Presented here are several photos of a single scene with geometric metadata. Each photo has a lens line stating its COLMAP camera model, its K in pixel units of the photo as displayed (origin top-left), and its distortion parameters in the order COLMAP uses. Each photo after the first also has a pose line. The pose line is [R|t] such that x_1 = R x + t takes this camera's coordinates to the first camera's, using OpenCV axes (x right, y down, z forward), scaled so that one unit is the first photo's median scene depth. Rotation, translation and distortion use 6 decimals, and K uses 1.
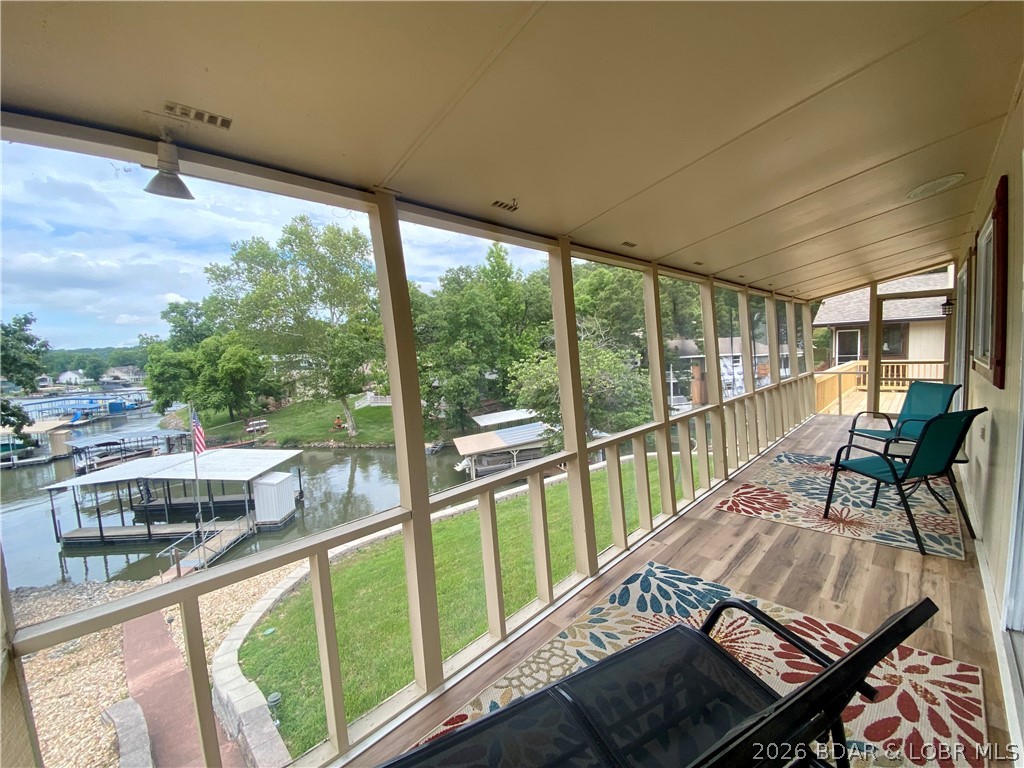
lens RADIAL K [[417.9, 0, 505.2], [0, 417.9, 381.7], [0, 0, 1]] dist [0.014204, -0.015621]
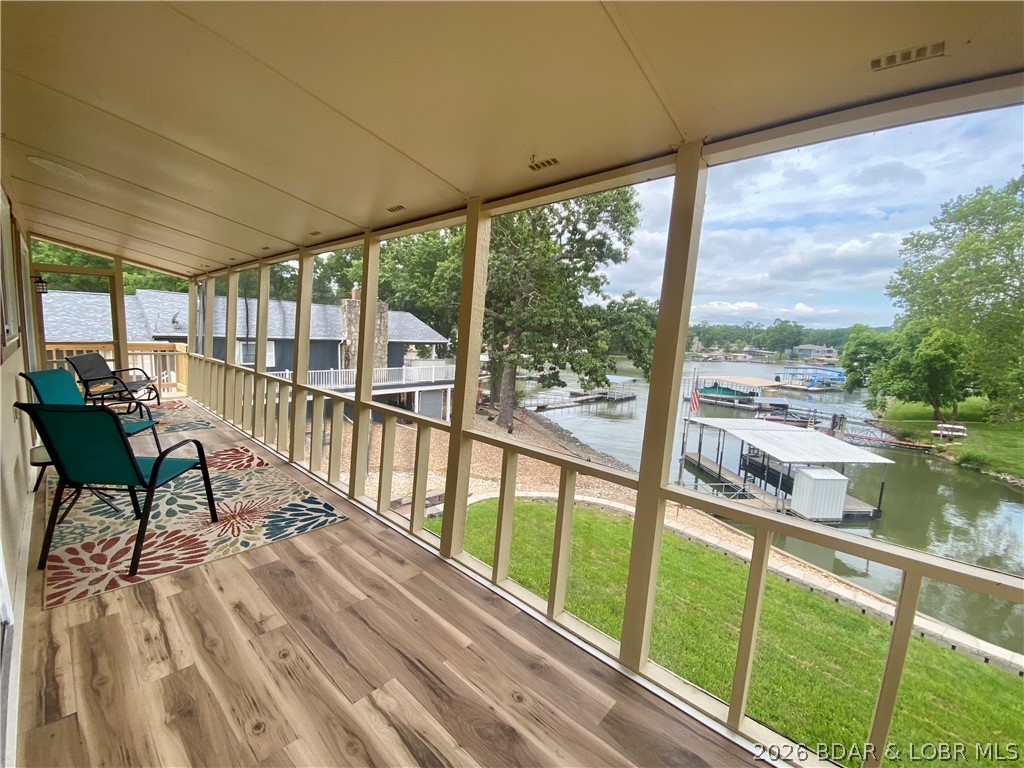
lens RADIAL K [[417.9, 0, 507.3], [0, 417.9, 380.0], [0, 0, 1]] dist [0.014204, -0.015621]
pose [[0.046410, 0.164964, -0.985207, 0.280931], [-0.120058, 0.980042, 0.158443, -0.029012], [0.991682, 0.110929, 0.065289, 0.266012]]
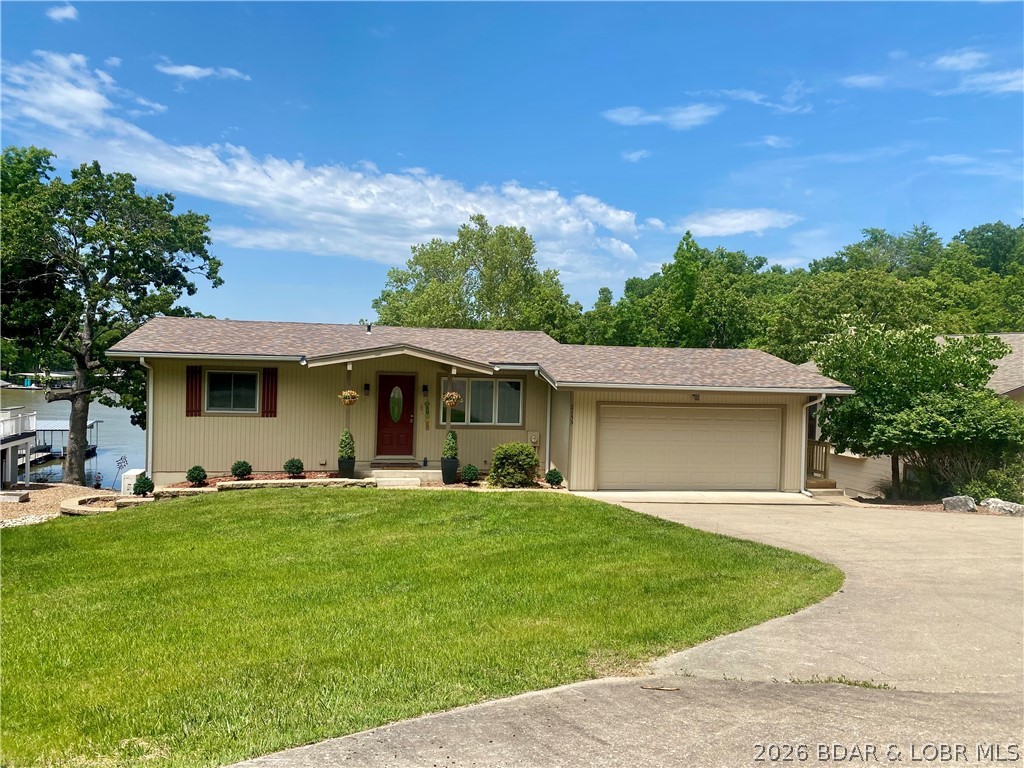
lens RADIAL K [[791.7, 0, 510.2], [0, 791.7, 378.8], [0, 0, 1]] dist [-0.014013, 0.008705]
pose [[0.846937, 0.083008, -0.525173, 0.990675], [-0.102854, 0.994659, -0.008657, -0.048739], [0.521650, 0.061348, 0.850951, -0.803821]]
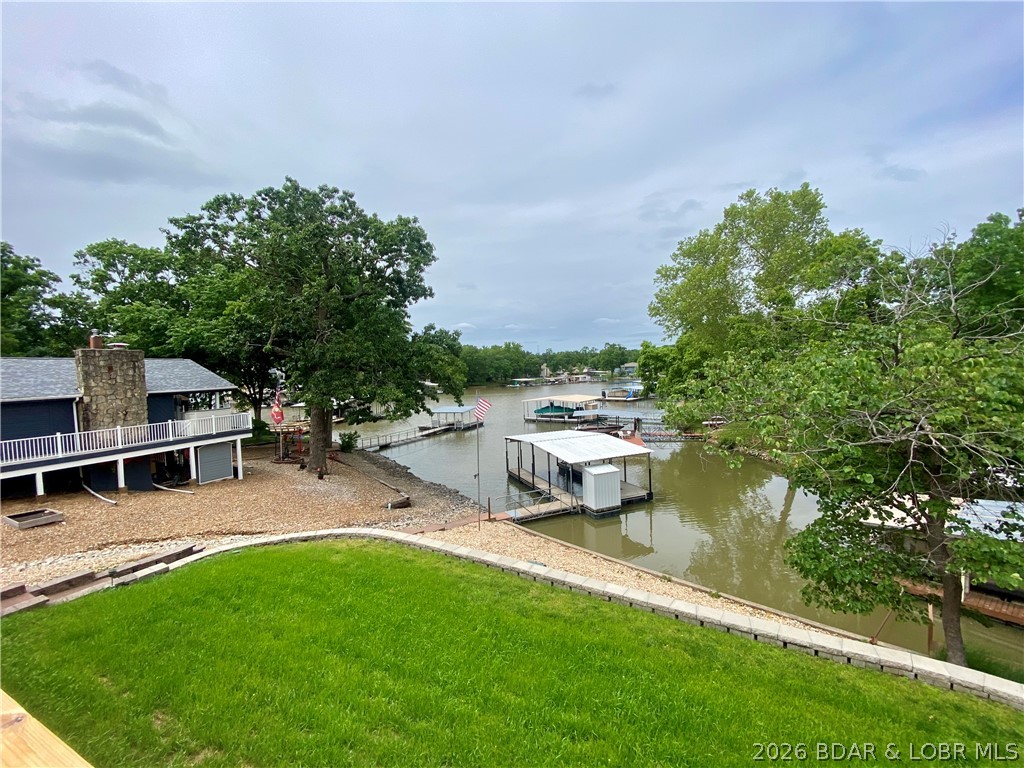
lens RADIAL K [[417.9, 0, 509.3], [0, 417.9, 385.1], [0, 0, 1]] dist [0.014204, -0.015621]
pose [[0.361399, 0.073352, -0.929522, 0.341220], [-0.048308, 0.997035, 0.059898, -0.032969], [0.931159, 0.023256, 0.363871, 0.422395]]
